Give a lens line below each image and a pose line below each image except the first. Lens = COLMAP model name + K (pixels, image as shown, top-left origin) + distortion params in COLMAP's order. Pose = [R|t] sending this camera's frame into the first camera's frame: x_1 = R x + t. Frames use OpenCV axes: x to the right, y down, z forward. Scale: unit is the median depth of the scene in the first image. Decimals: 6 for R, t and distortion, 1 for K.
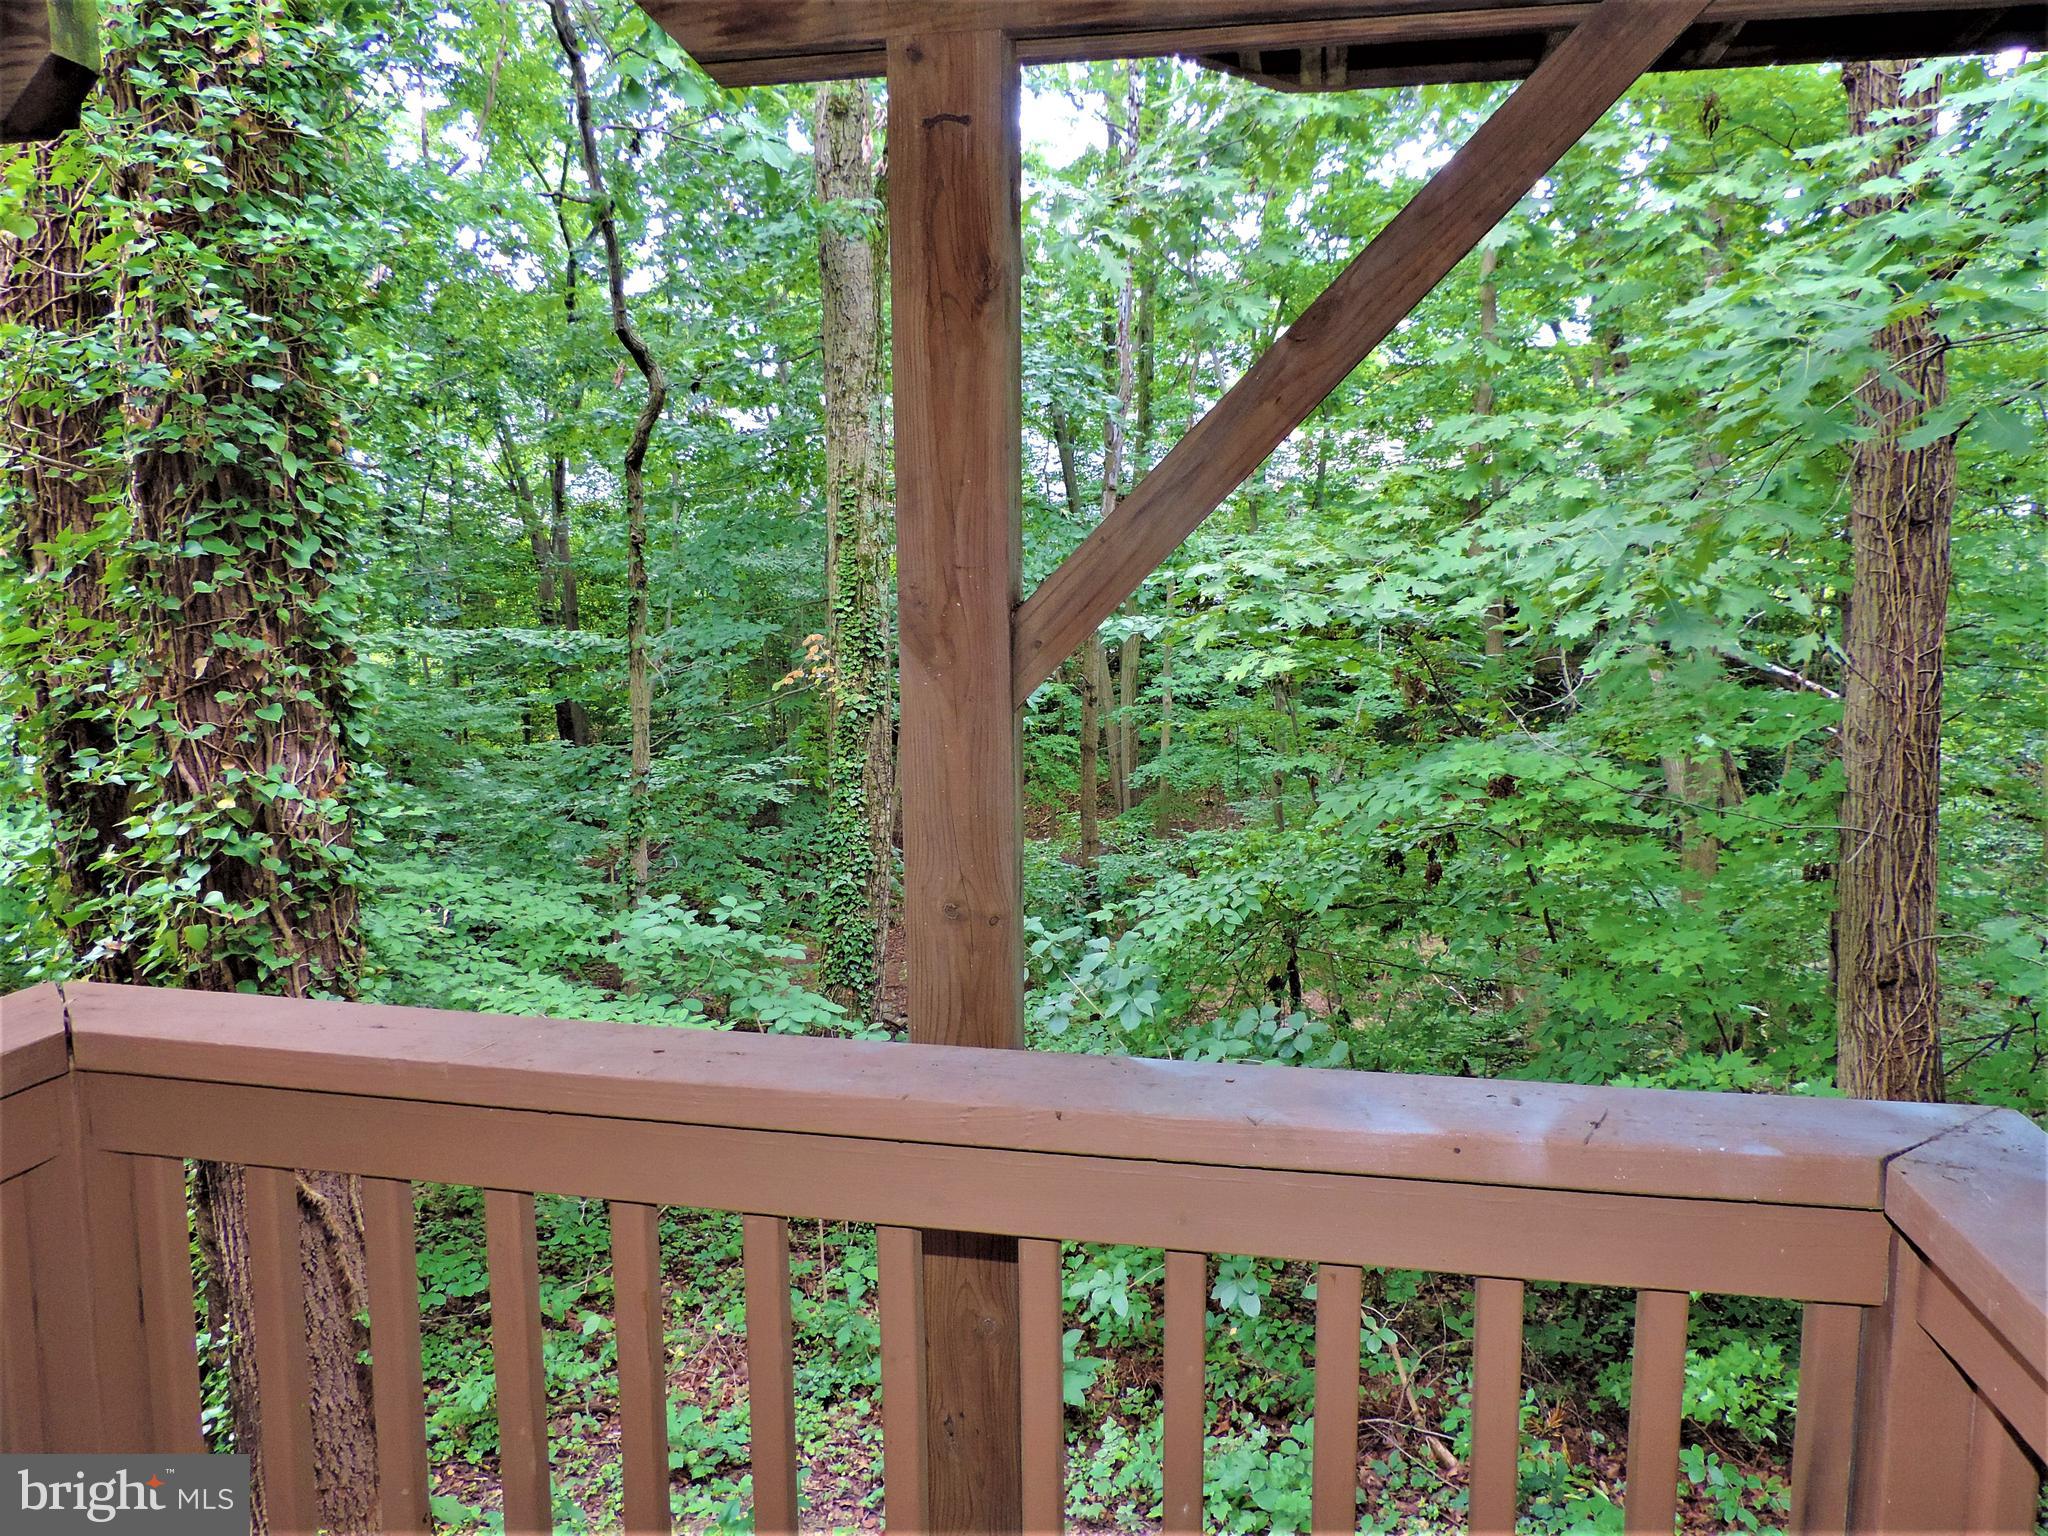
lens RADIAL K [[1462.1, 0, 1024.4], [0, 1462.1, 772.8], [0, 0, 1]] dist [-0.022801, 0.007276]
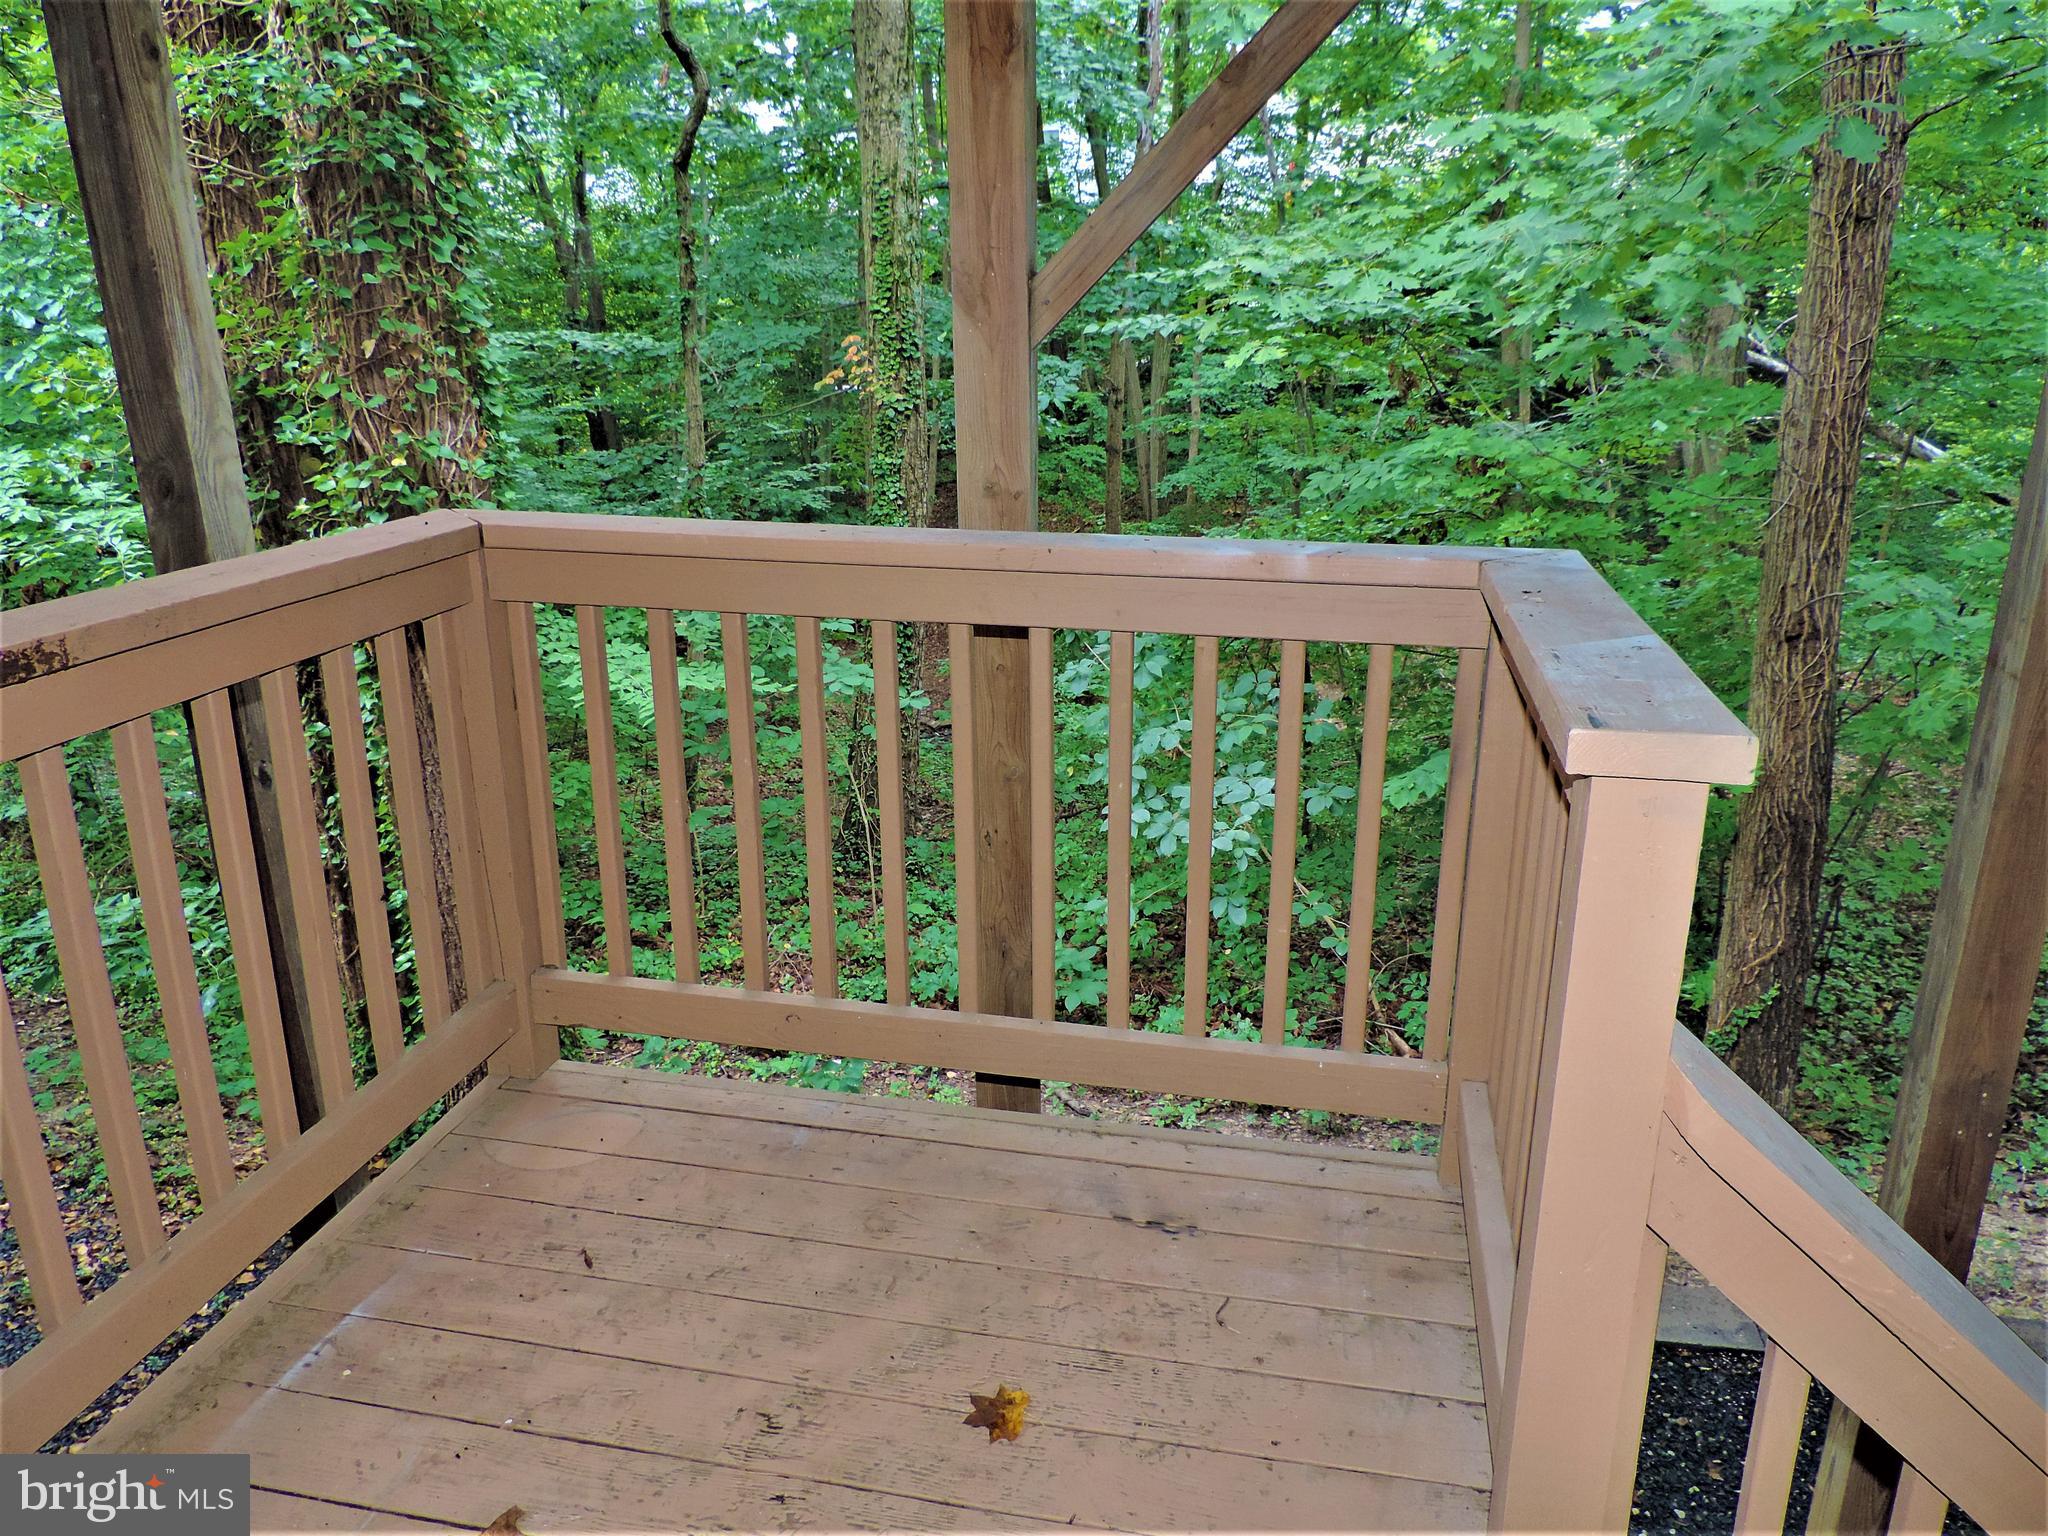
lens RADIAL K [[1473.4, 0, 1021.6], [0, 1473.4, 775.1], [0, 0, 1]] dist [-0.012823, -0.005179]
pose [[0.999730, 0.004569, -0.022804, 0.006986], [-0.000229, 0.982399, 0.186793, 0.034560], [0.023256, -0.186737, 0.982135, -0.183958]]
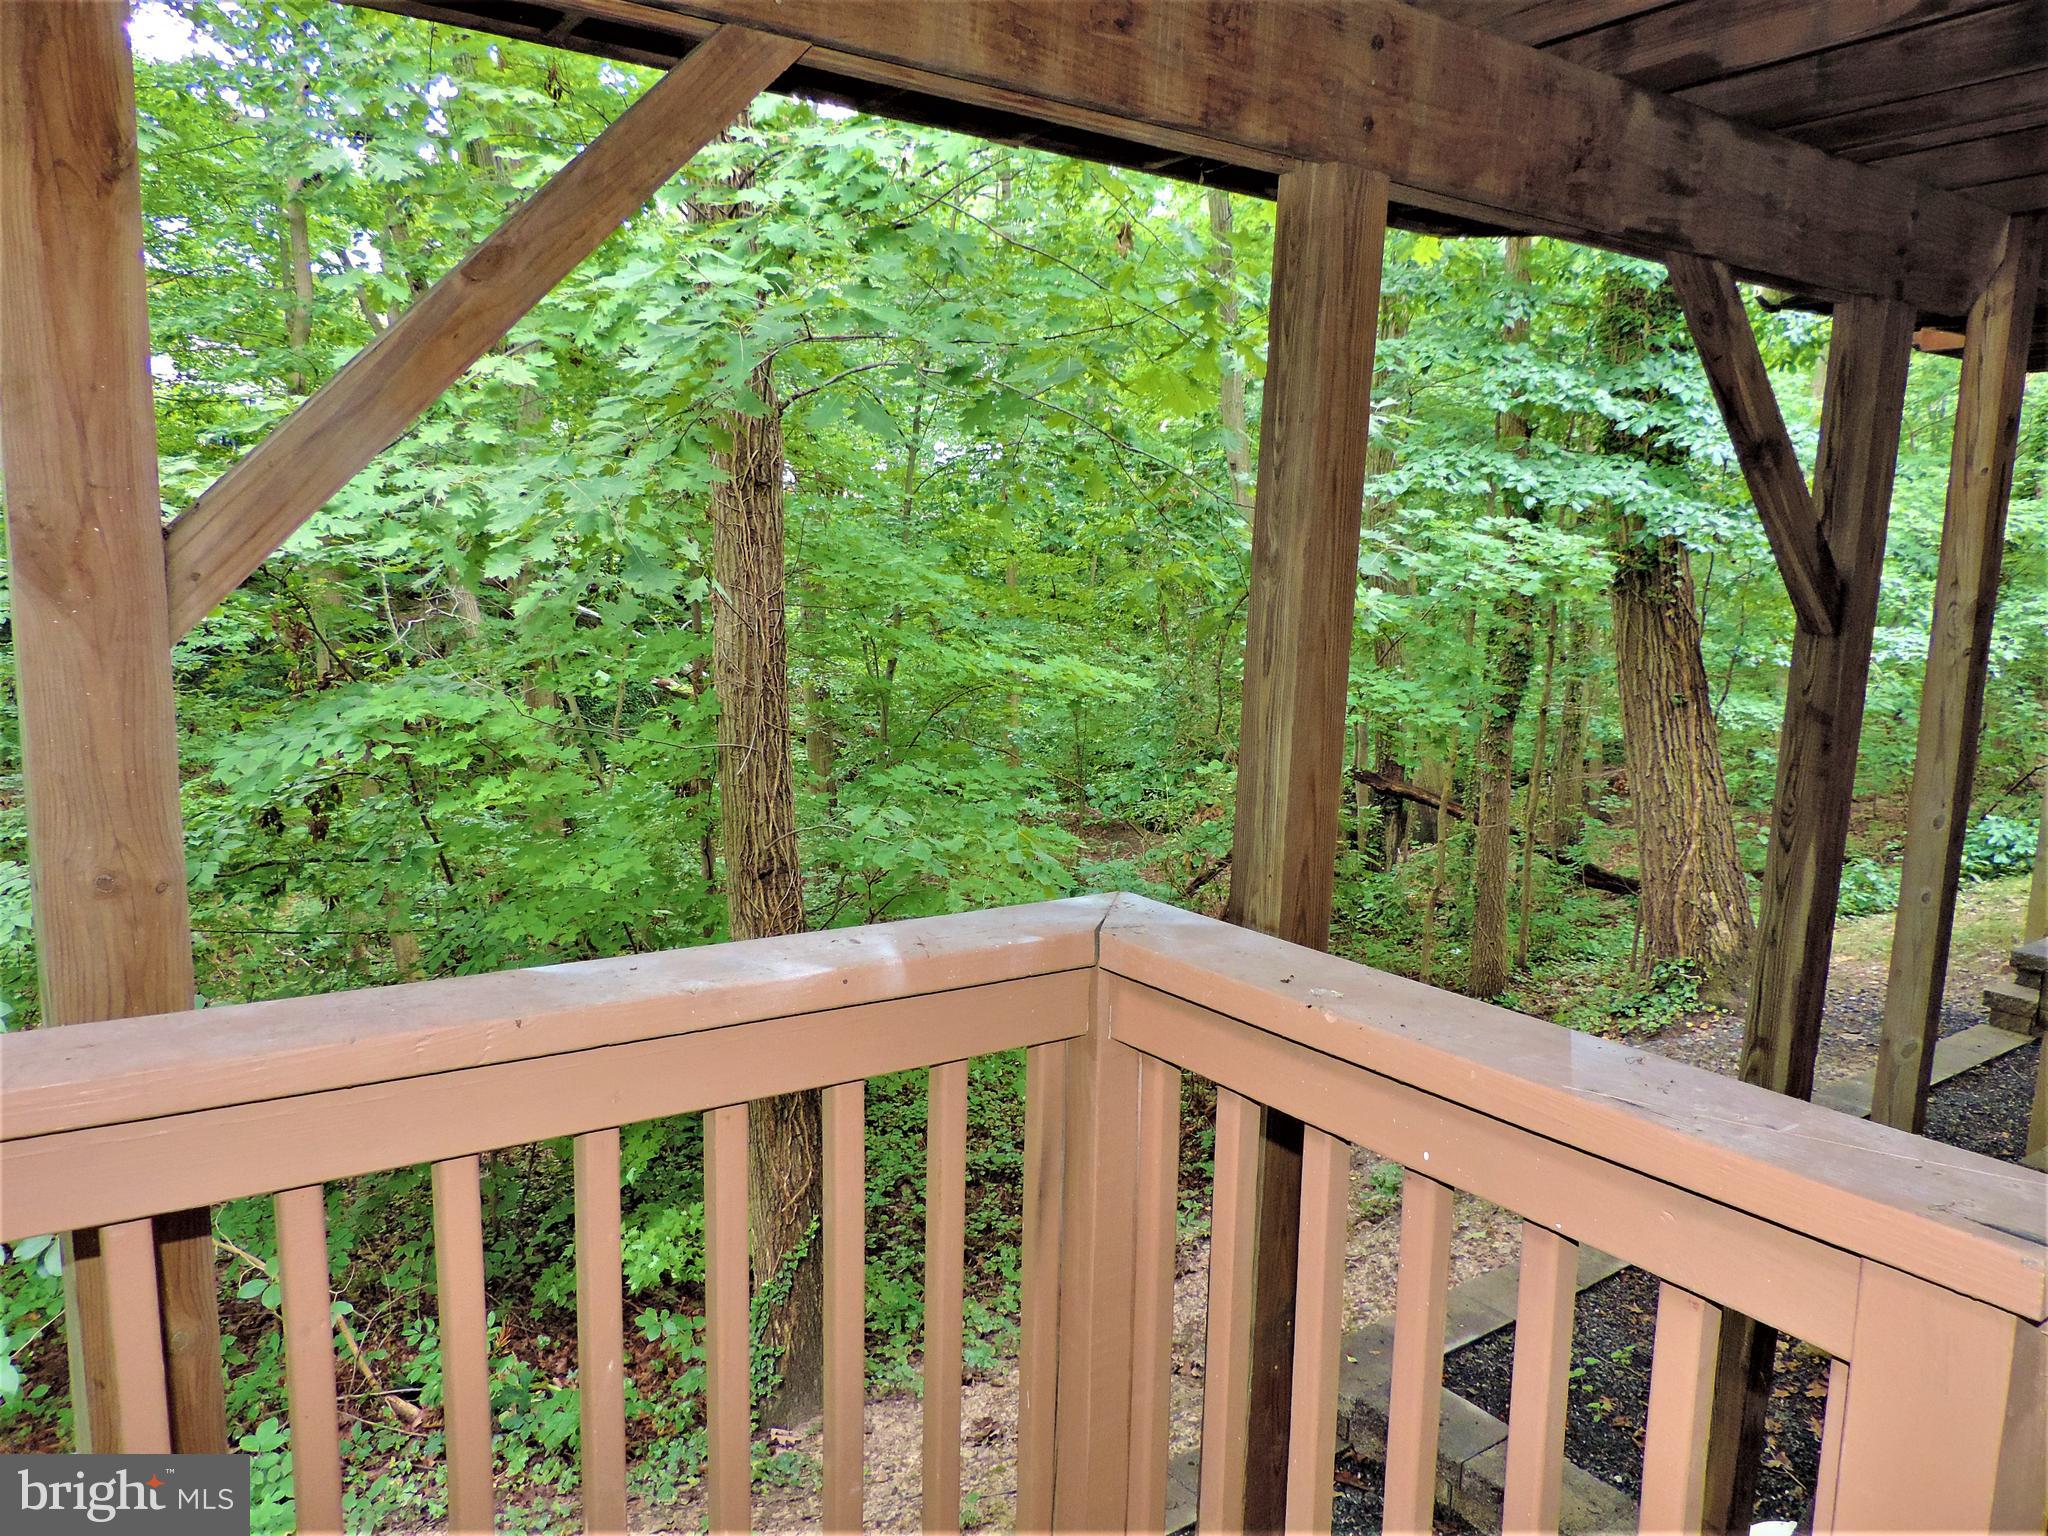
lens RADIAL K [[1473.4, 0, 1021.6], [0, 1473.4, 775.1], [0, 0, 1]] dist [-0.012823, -0.005179]
pose [[0.707110, -0.083300, 0.702180, -0.097412], [0.056540, 0.996518, 0.061280, 0.002485], [-0.704840, -0.003630, 0.709357, -0.002142]]
